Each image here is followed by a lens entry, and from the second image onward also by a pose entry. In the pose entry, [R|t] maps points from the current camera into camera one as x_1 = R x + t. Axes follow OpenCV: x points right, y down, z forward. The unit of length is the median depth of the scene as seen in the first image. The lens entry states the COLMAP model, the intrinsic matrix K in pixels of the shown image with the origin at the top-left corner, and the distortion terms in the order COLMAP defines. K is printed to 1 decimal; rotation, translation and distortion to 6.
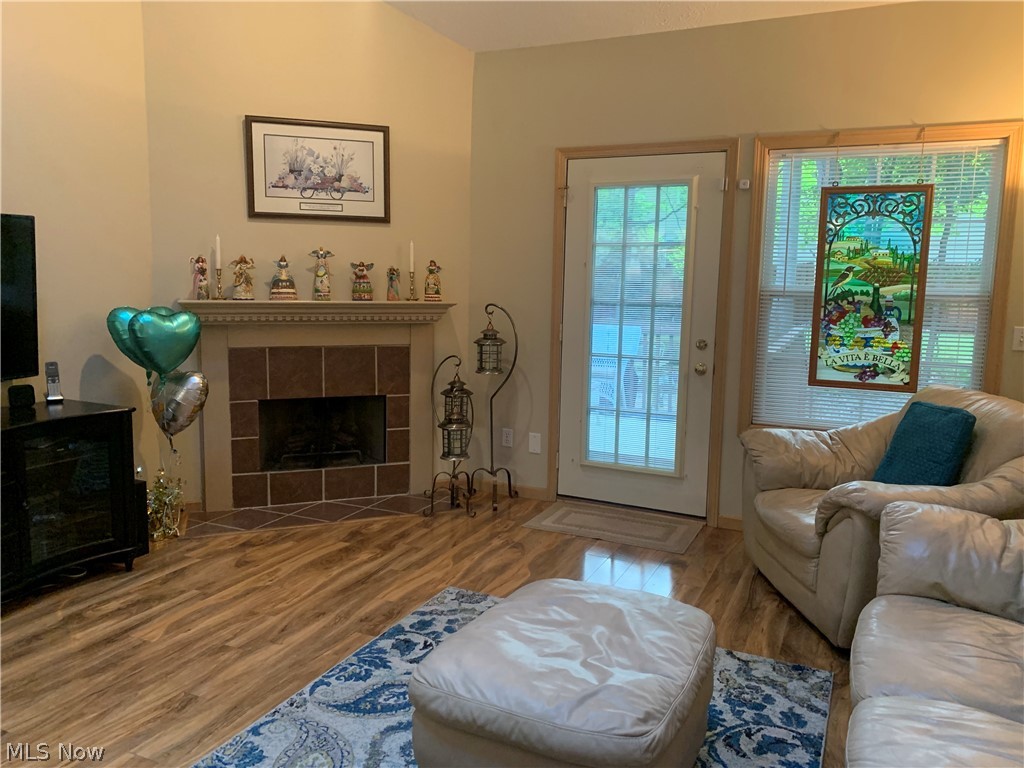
lens RADIAL K [[772.7, 0, 519.7], [0, 772.7, 380.4], [0, 0, 1]] dist [0.049856, -0.080209]
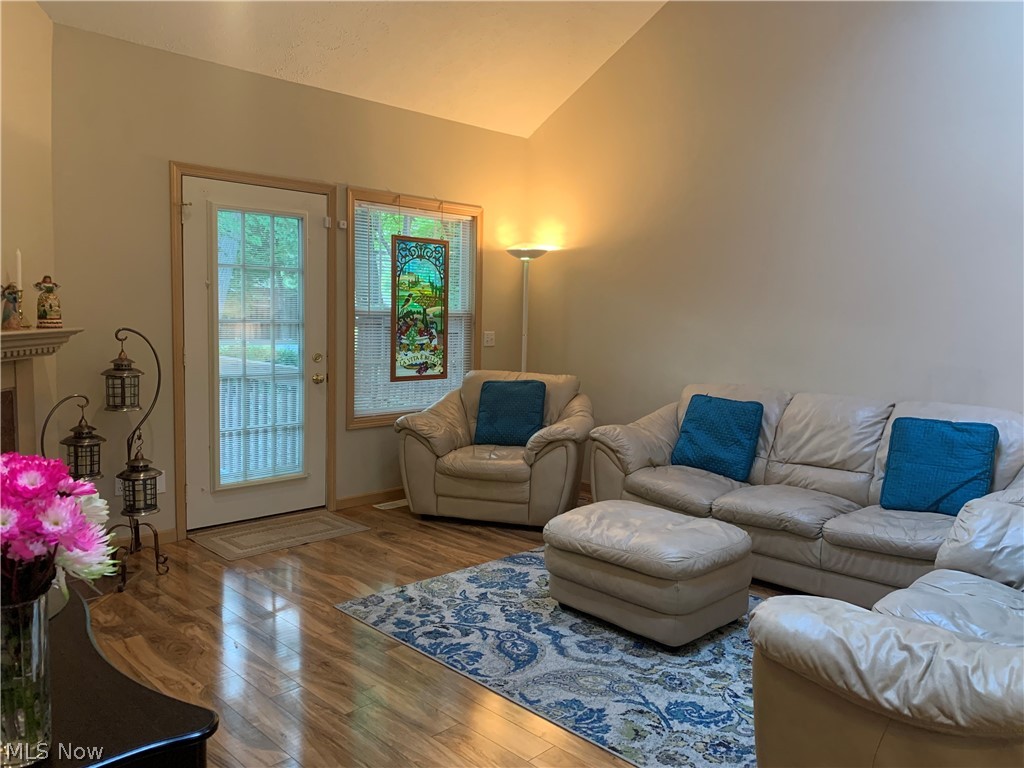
lens RADIAL K [[772.7, 0, 518.5], [0, 772.7, 386.1], [0, 0, 1]] dist [0.049856, -0.080209]
pose [[0.336502, -0.102849, 0.936049, -0.829081], [0.107508, 0.991714, 0.070317, -0.058686], [-0.935526, 0.076971, 0.344771, 0.353151]]
